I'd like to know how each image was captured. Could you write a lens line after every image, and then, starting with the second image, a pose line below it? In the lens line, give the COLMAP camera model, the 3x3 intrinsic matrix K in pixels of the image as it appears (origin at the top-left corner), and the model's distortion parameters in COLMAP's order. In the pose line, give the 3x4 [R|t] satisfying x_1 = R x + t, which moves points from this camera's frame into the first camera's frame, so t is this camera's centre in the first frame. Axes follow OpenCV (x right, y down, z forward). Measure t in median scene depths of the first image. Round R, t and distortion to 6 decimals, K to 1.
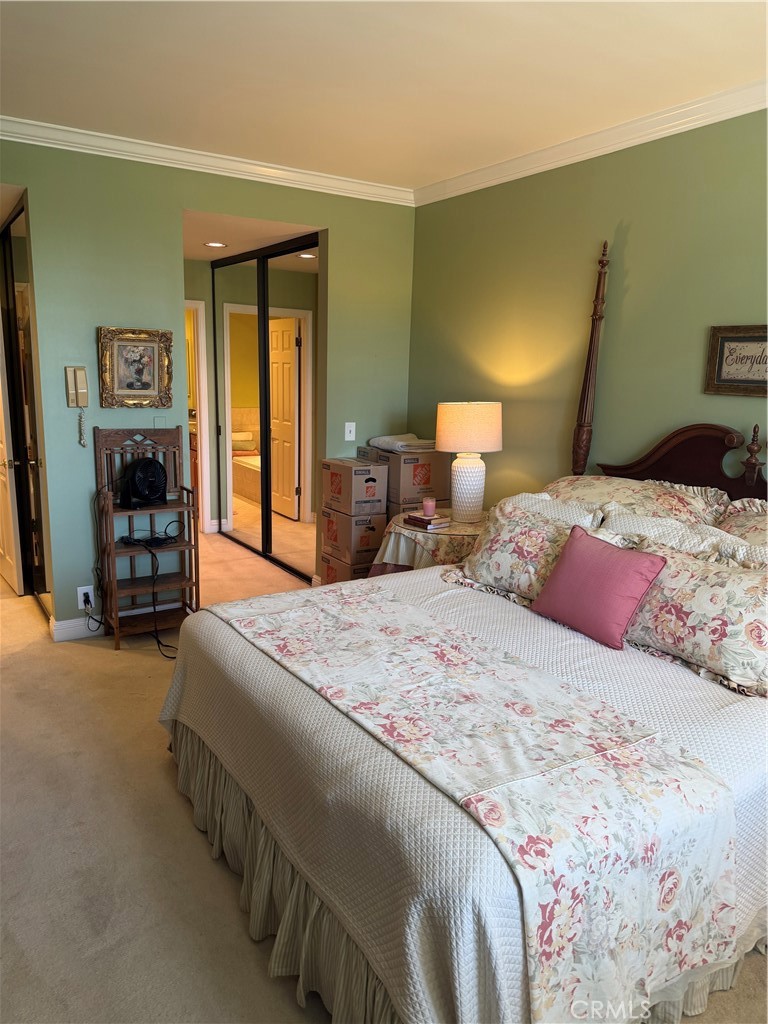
lens RADIAL K [[727.2, 0, 382.7], [0, 727.2, 510.6], [0, 0, 1]] dist [0.032706, -0.018535]
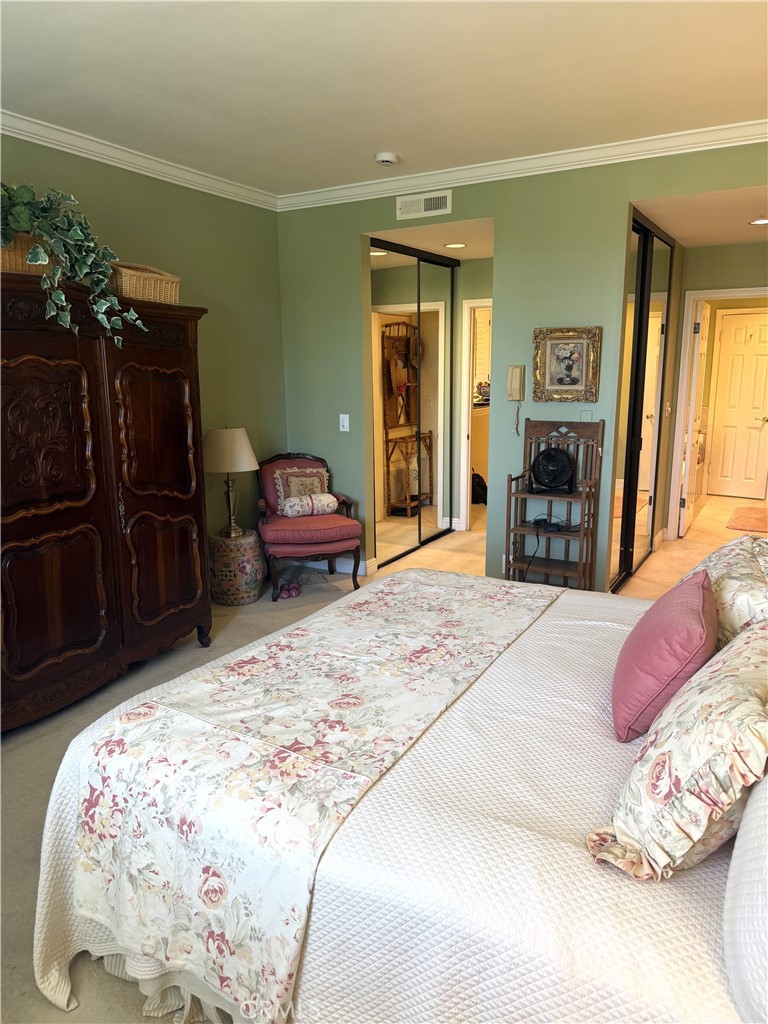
lens RADIAL K [[727.2, 0, 384.1], [0, 727.2, 513.1], [0, 0, 1]] dist [0.032706, -0.018535]
pose [[0.454910, 0.146970, -0.878326, 0.764981], [-0.152857, 0.984536, 0.085572, -0.047471], [0.877320, 0.095331, 0.470341, 0.428043]]
